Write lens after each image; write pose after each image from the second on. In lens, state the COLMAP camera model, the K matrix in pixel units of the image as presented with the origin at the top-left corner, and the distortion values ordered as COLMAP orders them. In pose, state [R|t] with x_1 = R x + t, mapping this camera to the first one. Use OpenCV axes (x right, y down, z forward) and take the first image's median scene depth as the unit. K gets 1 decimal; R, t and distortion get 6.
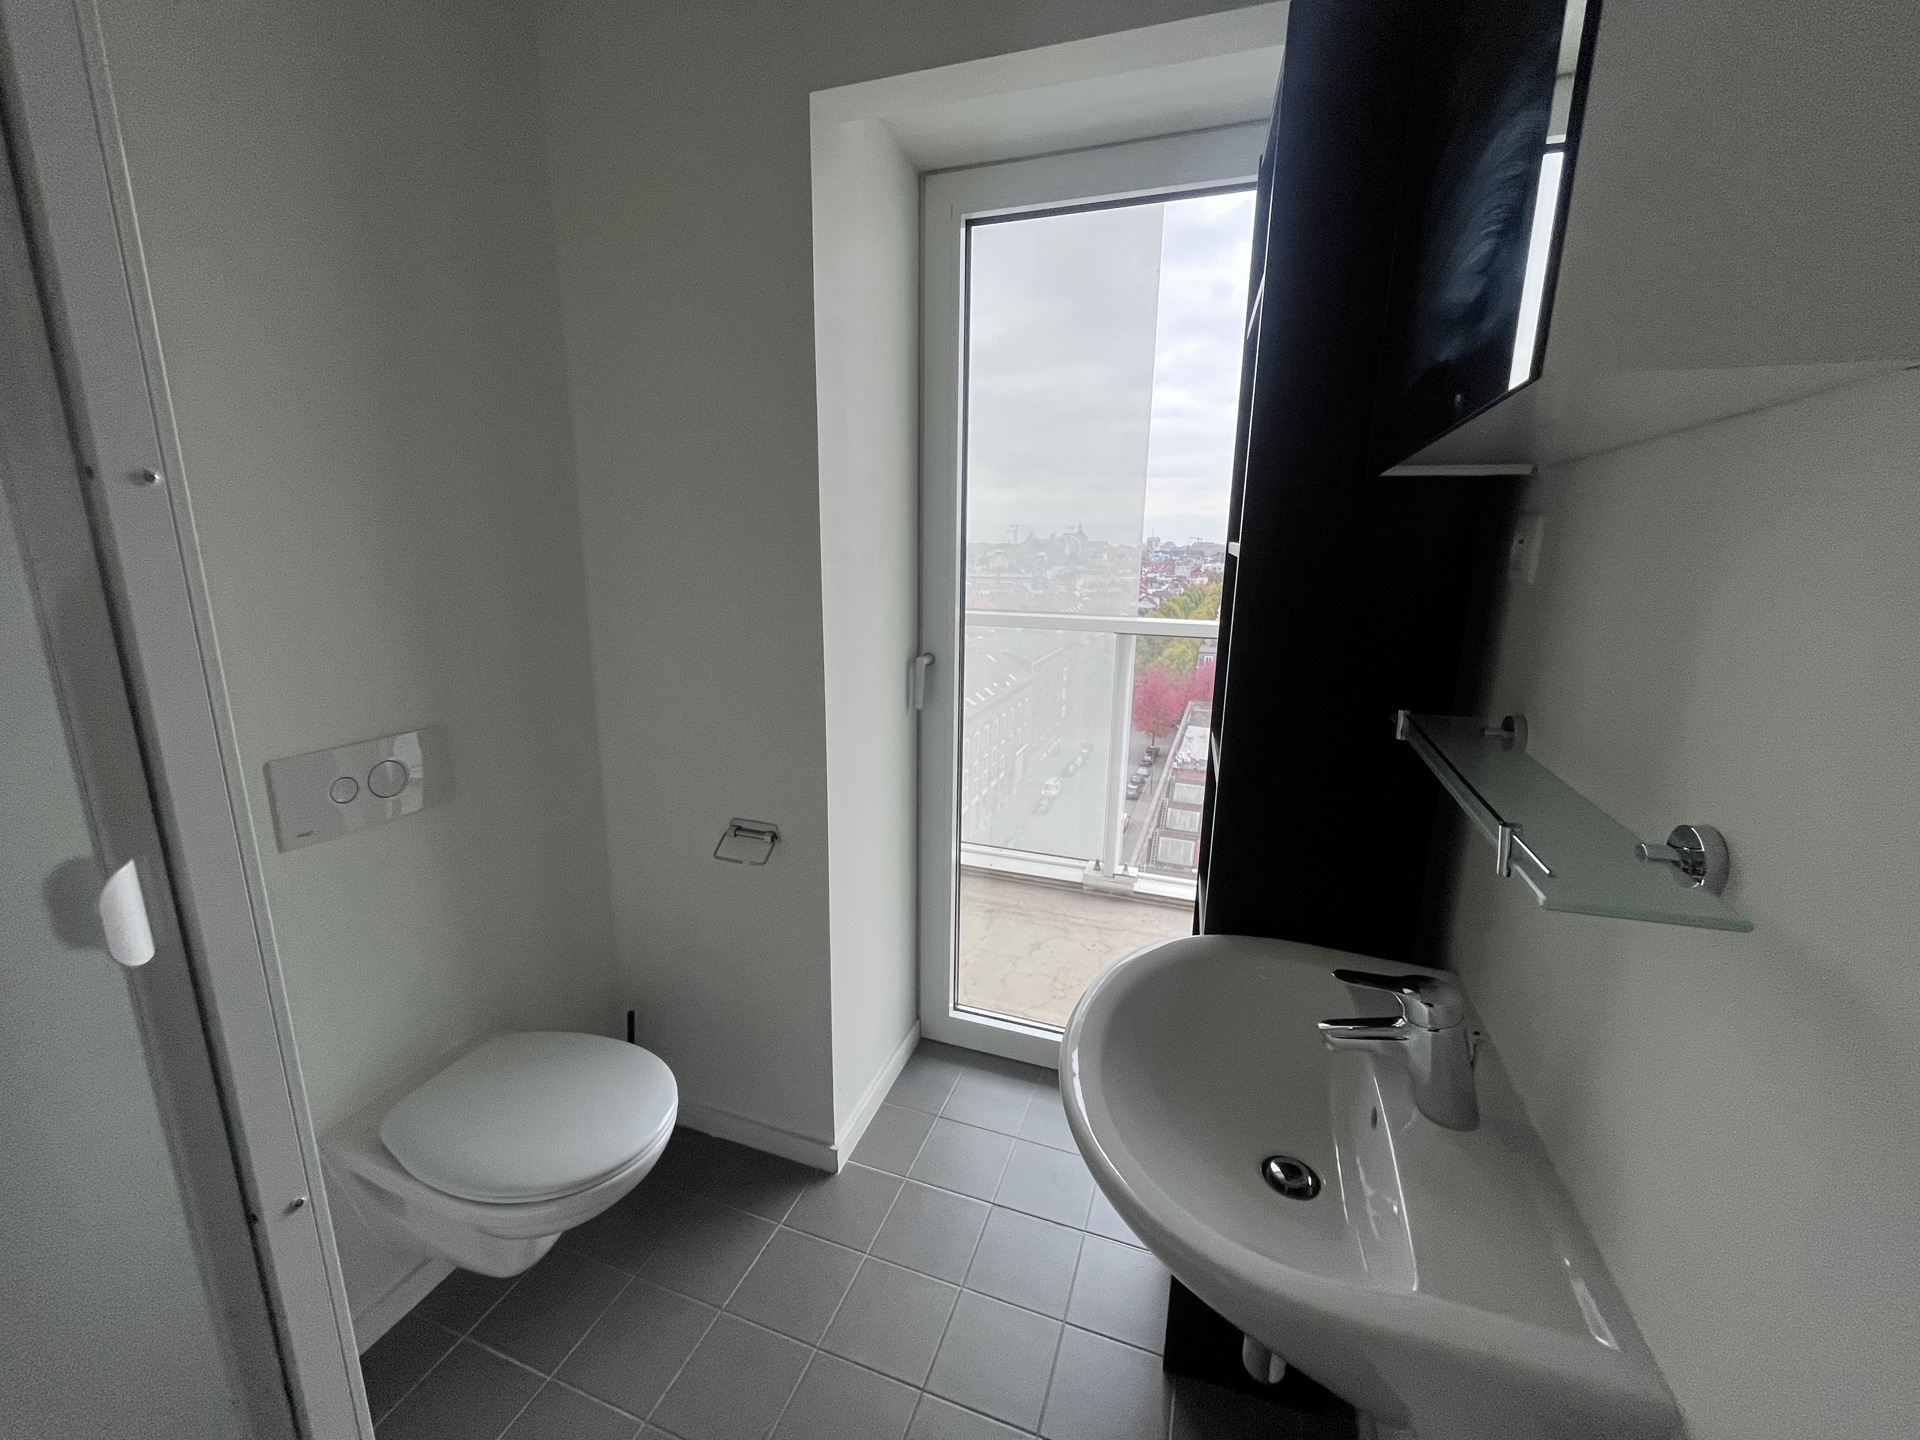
lens RADIAL K [[779.8, 0, 956.6], [0, 779.8, 717.7], [0, 0, 1]] dist [0.002295, 0.000038]
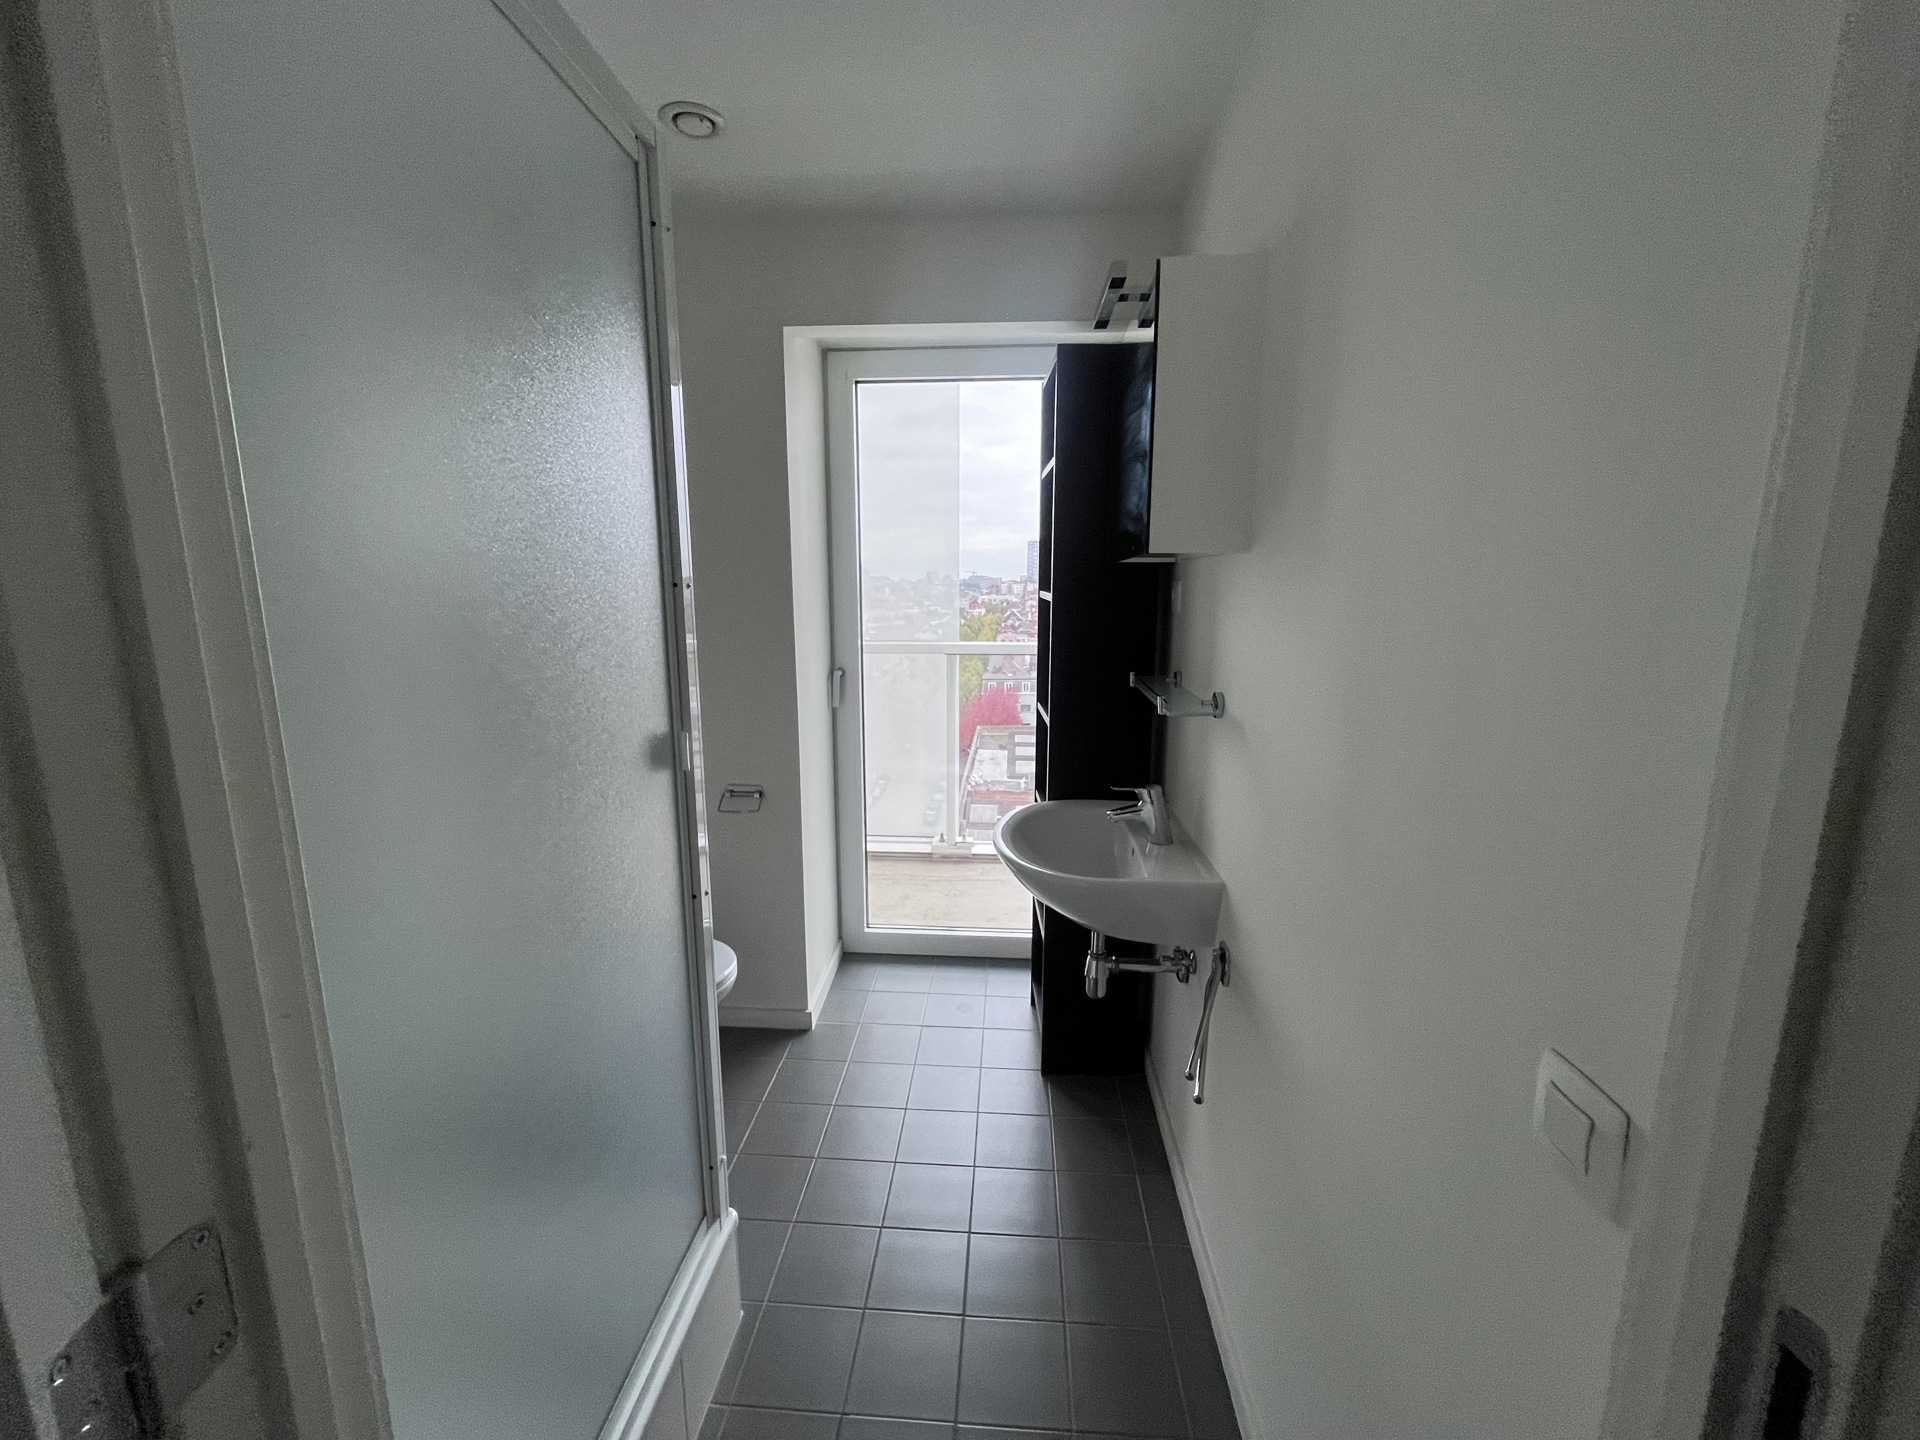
lens RADIAL K [[779.8, 0, 956.6], [0, 779.8, 717.7], [0, 0, 1]] dist [0.002295, 0.000038]
pose [[0.963186, -0.060860, 0.261855, -0.243898], [0.072141, 0.996826, -0.033676, 0.082239], [-0.258974, 0.051327, 0.964520, -0.496391]]
